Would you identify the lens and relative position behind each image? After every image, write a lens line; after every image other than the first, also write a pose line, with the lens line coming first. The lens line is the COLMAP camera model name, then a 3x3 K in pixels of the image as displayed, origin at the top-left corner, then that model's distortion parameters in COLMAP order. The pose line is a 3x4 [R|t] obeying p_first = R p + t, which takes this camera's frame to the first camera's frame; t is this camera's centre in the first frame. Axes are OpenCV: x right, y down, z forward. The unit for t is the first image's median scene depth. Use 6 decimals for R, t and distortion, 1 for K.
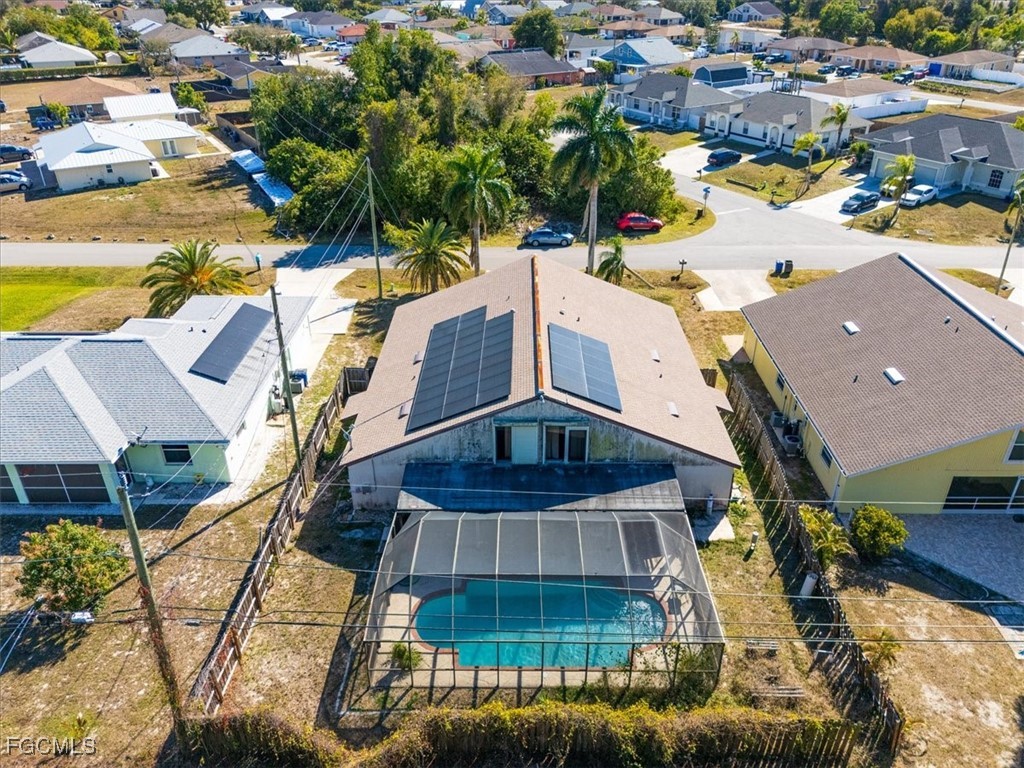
lens RADIAL K [[757.9, 0, 512.0], [0, 757.9, 384.0], [0, 0, 1]] dist [0.007801, -0.000114]
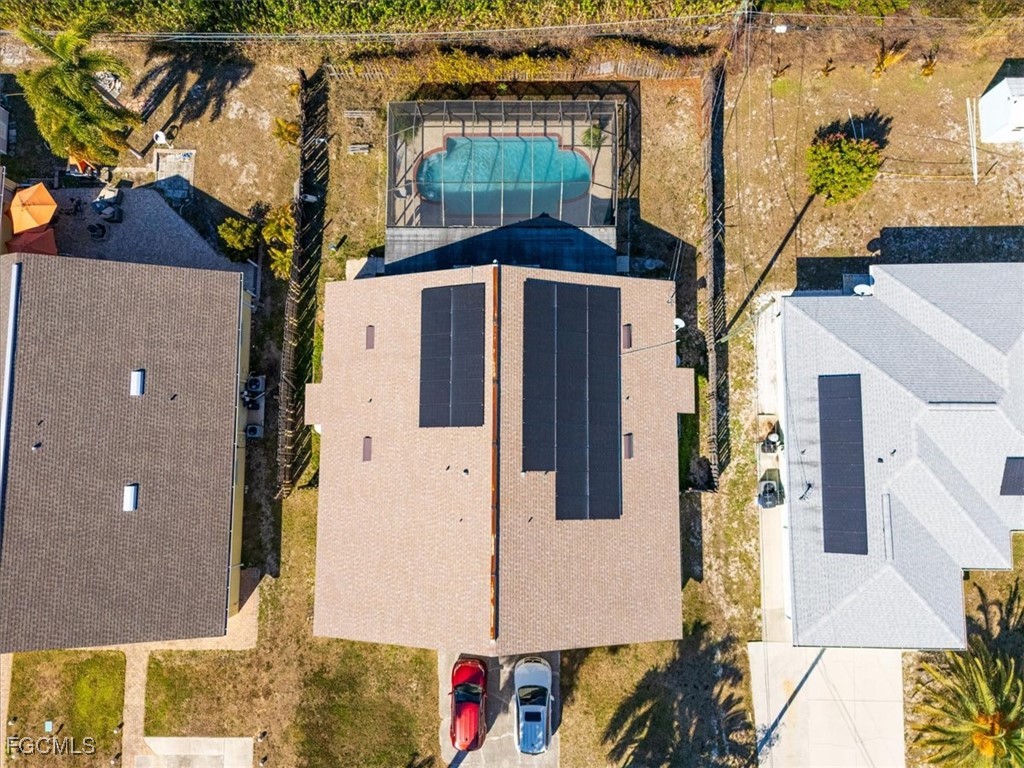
lens RADIAL K [[757.9, 0, 512.0], [0, 757.9, 384.0], [0, 0, 1]] dist [0.007801, -0.000114]
pose [[-0.999563, 0.008961, 0.028184, -0.014292], [0.022535, -0.386394, 0.922058, -1.070510], [0.019152, 0.922290, 0.386023, 0.738939]]
